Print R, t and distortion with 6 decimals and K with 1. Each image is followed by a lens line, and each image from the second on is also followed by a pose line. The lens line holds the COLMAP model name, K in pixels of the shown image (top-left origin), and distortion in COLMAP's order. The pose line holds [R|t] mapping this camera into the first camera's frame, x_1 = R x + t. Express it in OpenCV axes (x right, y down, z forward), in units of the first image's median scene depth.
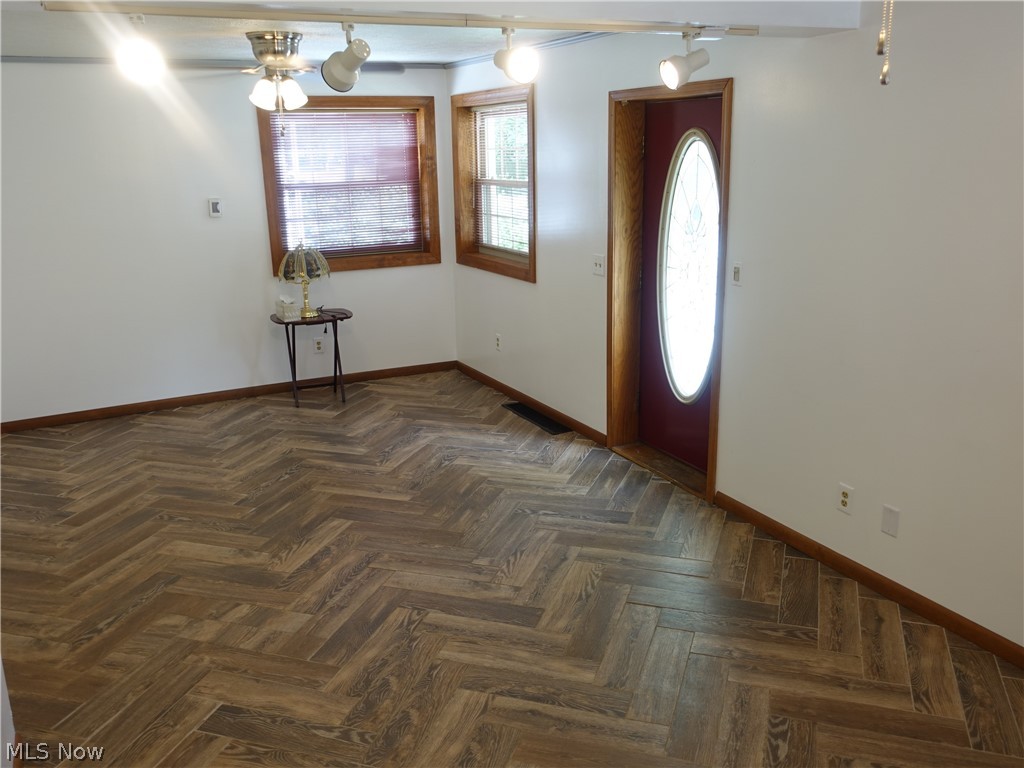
lens RADIAL K [[885.1, 0, 512.7], [0, 885.1, 385.5], [0, 0, 1]] dist [0.007996, -0.000207]
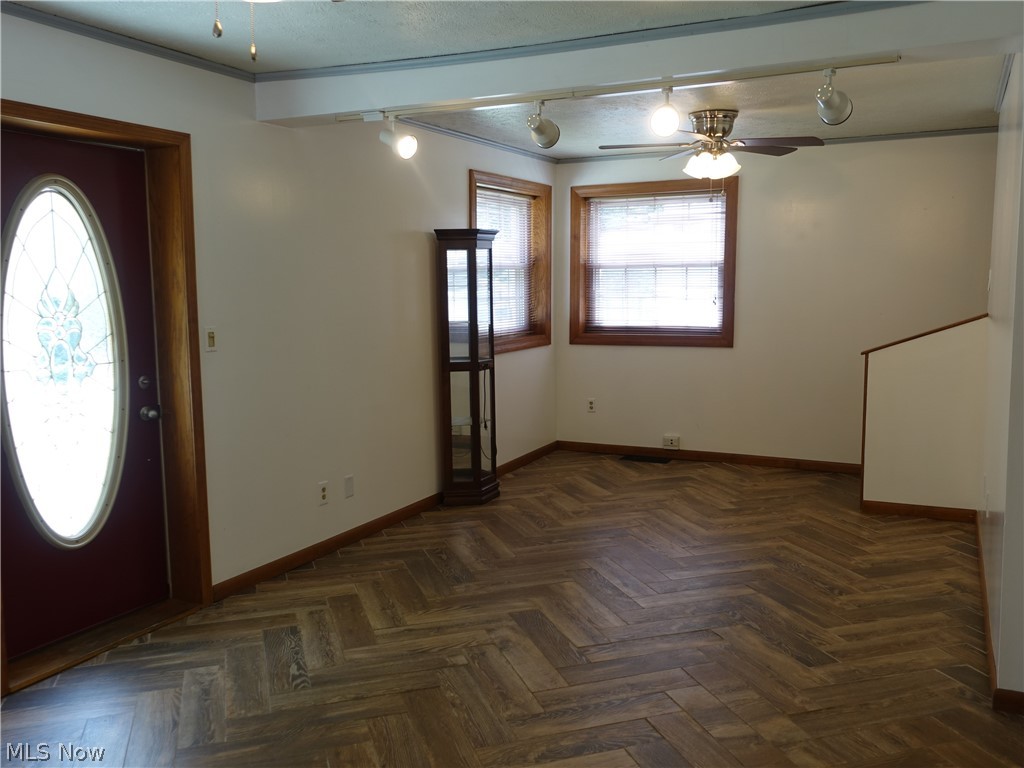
lens RADIAL K [[885.1, 0, 512.7], [0, 885.1, 385.5], [0, 0, 1]] dist [0.007996, -0.000207]
pose [[-0.597398, -0.062249, 0.799525, -0.582903], [0.239897, 0.937457, 0.252237, -0.200169], [-0.765222, 0.342489, -0.545102, 1.064225]]
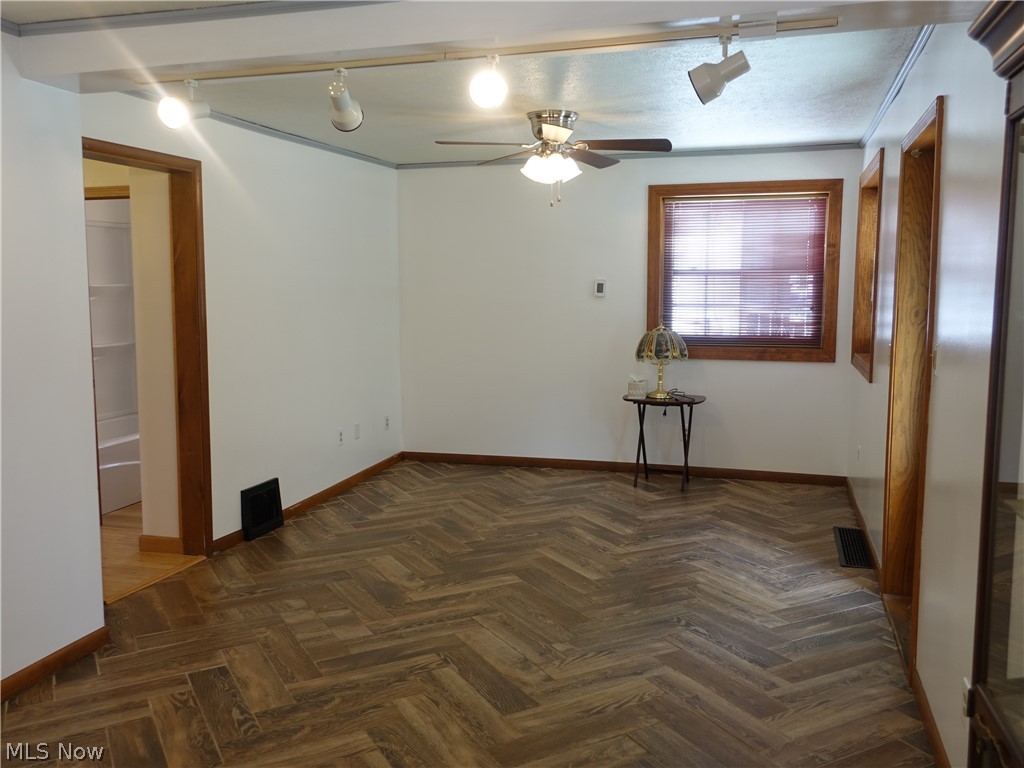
lens RADIAL K [[885.1, 0, 512.7], [0, 885.1, 385.5], [0, 0, 1]] dist [0.007996, -0.000207]
pose [[0.726638, 0.099595, -0.679763, 0.408430], [-0.195624, 0.978472, -0.065753, 0.007106], [0.658581, 0.180757, 0.730478, 0.211695]]
